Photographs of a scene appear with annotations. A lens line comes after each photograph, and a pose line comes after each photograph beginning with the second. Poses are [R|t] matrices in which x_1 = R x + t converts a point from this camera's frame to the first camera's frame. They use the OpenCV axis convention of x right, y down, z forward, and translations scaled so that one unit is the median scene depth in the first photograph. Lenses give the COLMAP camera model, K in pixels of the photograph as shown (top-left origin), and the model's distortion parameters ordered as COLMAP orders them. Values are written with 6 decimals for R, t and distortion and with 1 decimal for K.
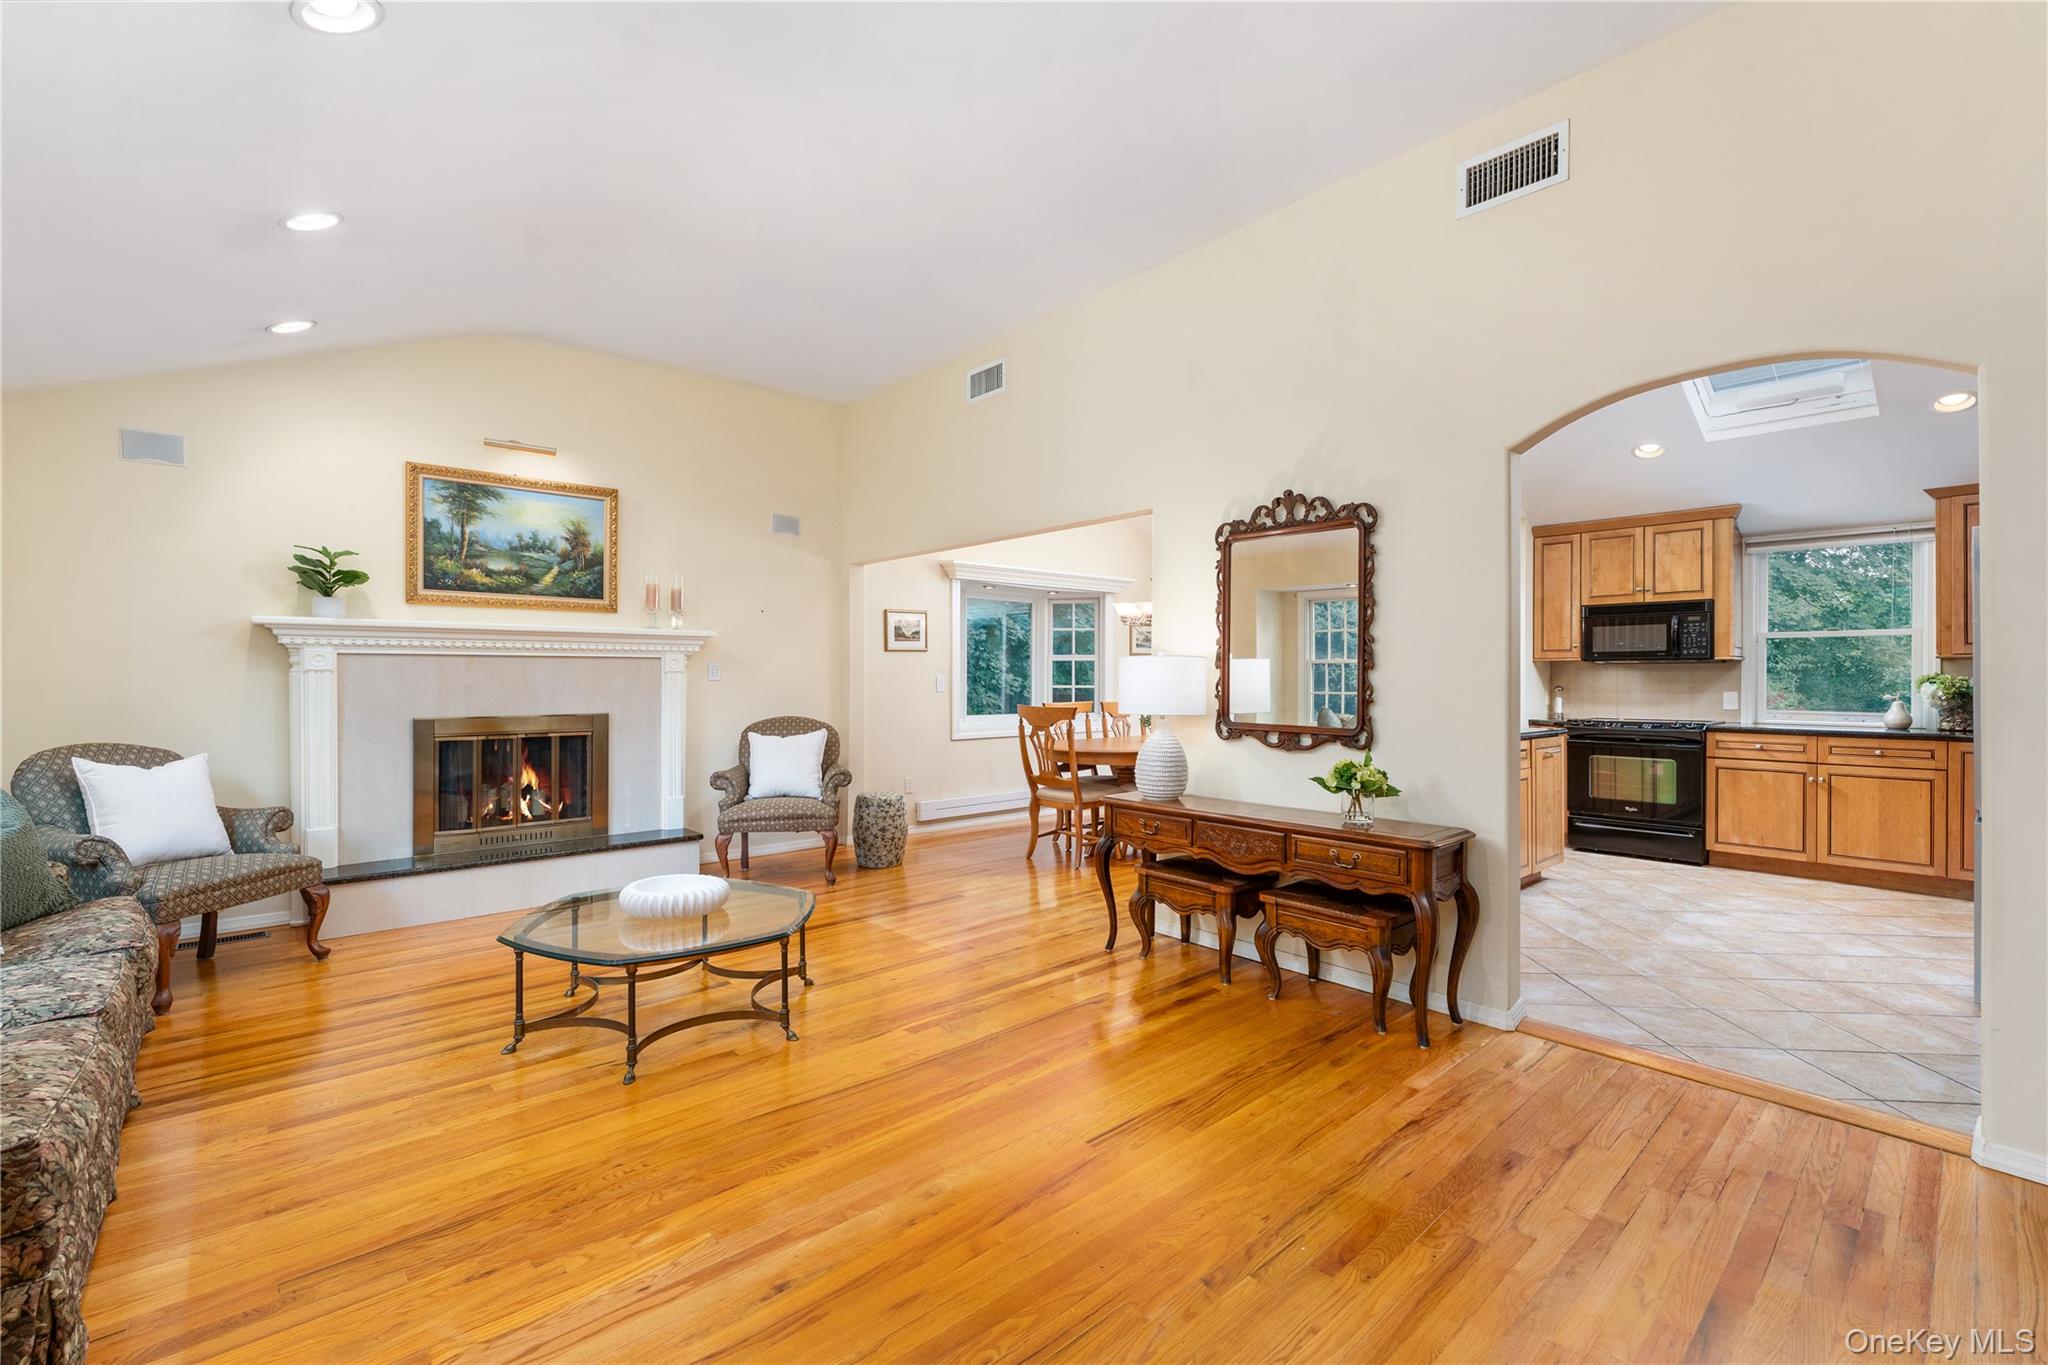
lens RADIAL K [[878.4, 0, 1039.7], [0, 878.4, 679.4], [0, 0, 1]] dist [0.000538, -0.000610]
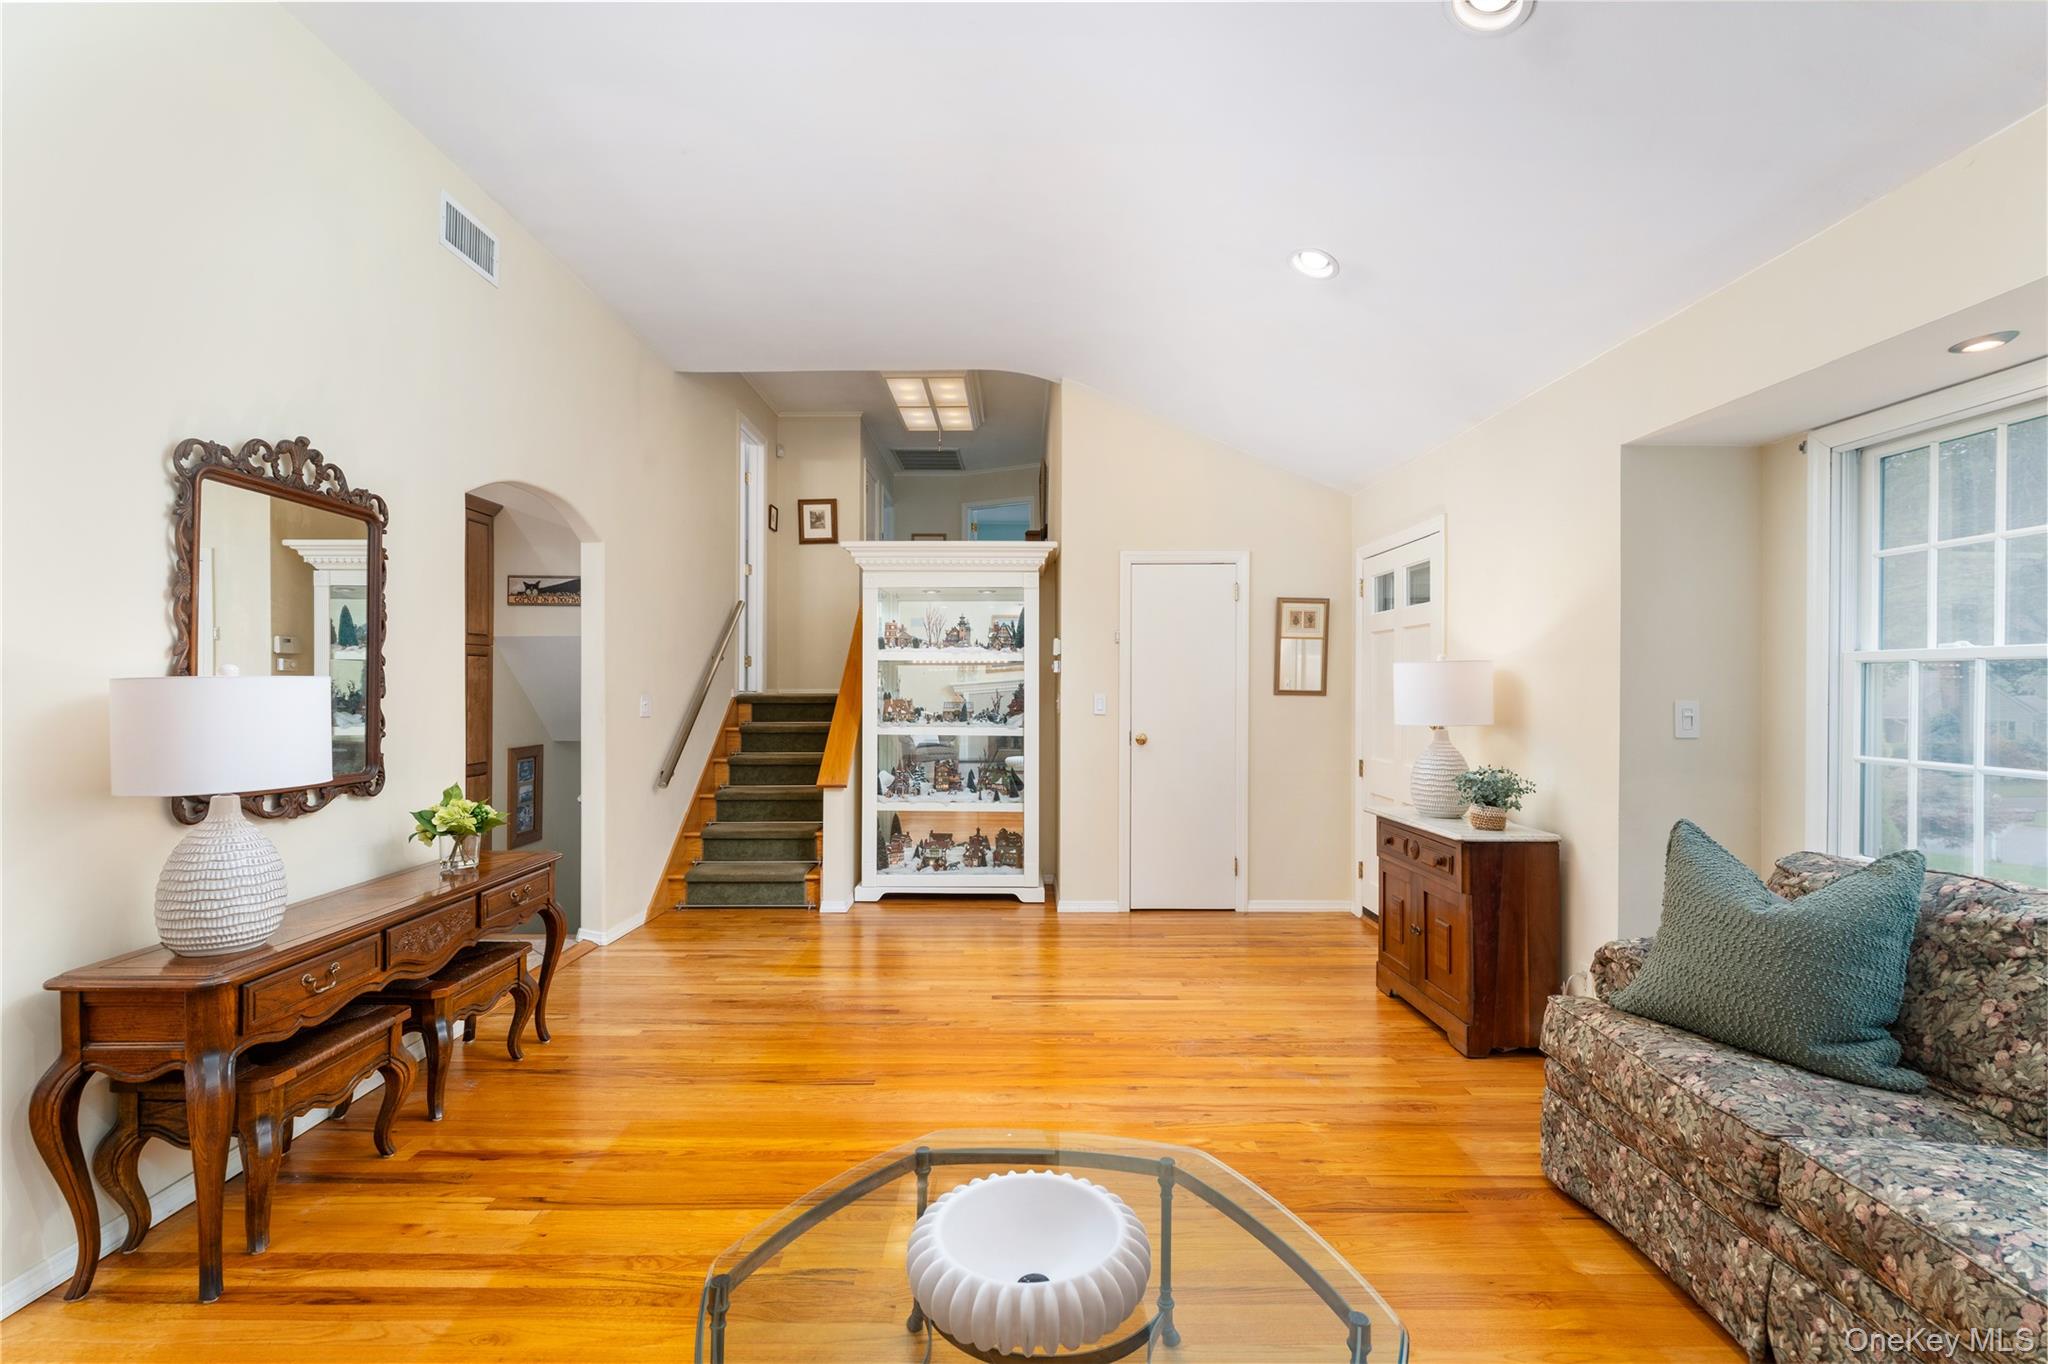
lens RADIAL K [[878.4, 0, 1029.4], [0, 878.4, 685.7], [0, 0, 1]] dist [0.000538, -0.000610]
pose [[-0.738811, -0.004195, 0.673900, -0.538085], [-0.002963, 0.999991, 0.002976, -0.022450], [-0.673906, 0.000202, -0.738817, 1.008385]]
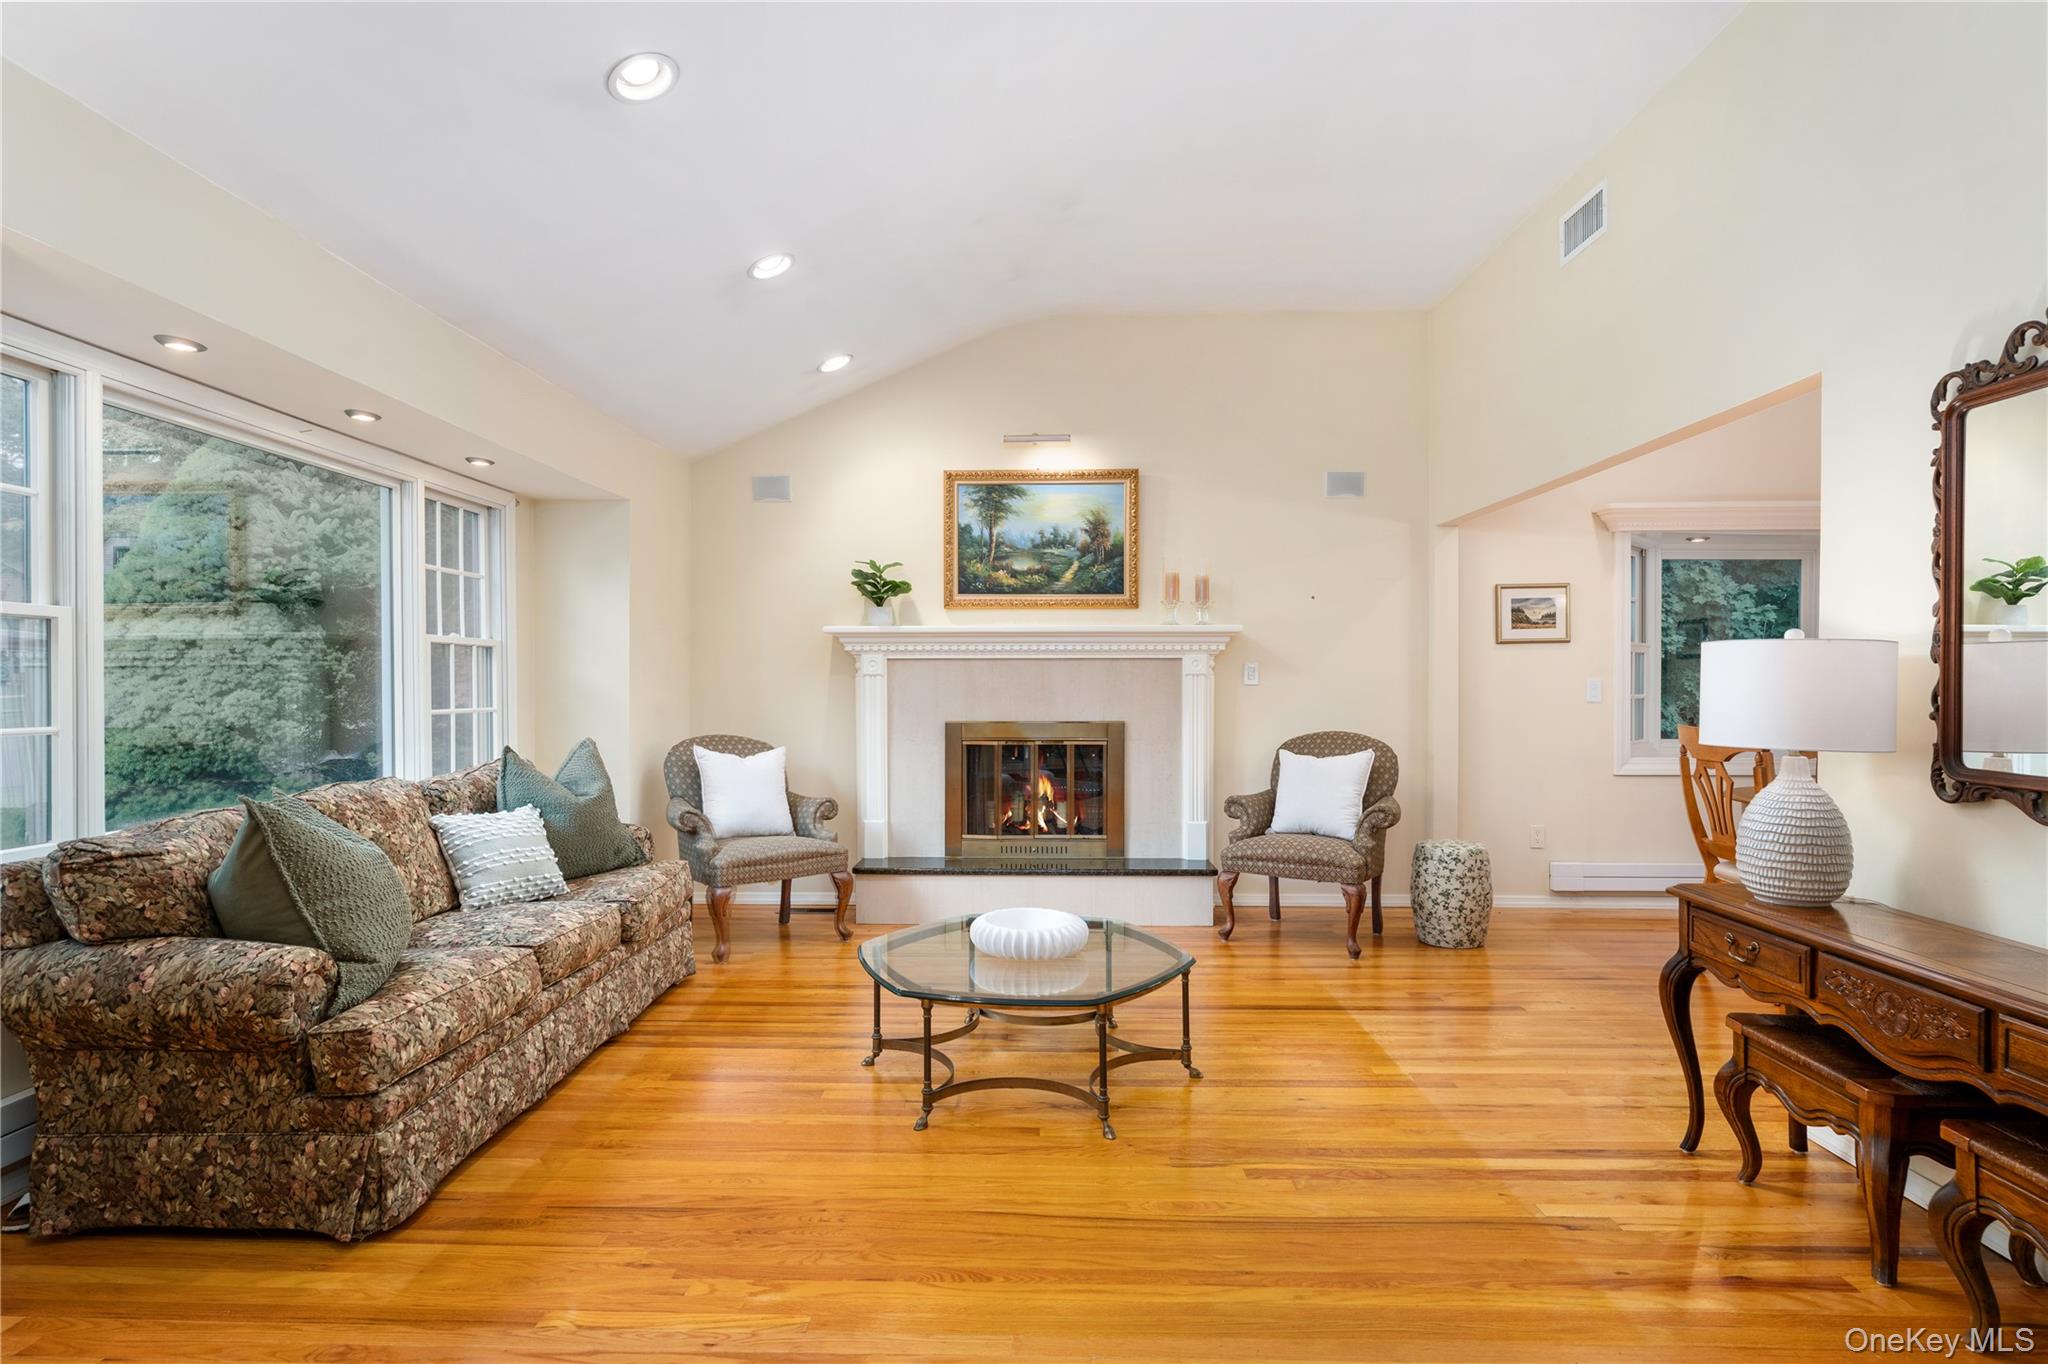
lens RADIAL K [[1077.9, 0, 1033.2], [0, 1077.9, 684.9], [0, 0, 1]] dist [0.001832, -0.001468]
pose [[0.721631, 0.001367, -0.692277, 0.248367], [-0.000910, 0.999999, 0.001026, 0.000559], [0.692278, -0.000110, 0.721631, 0.181320]]
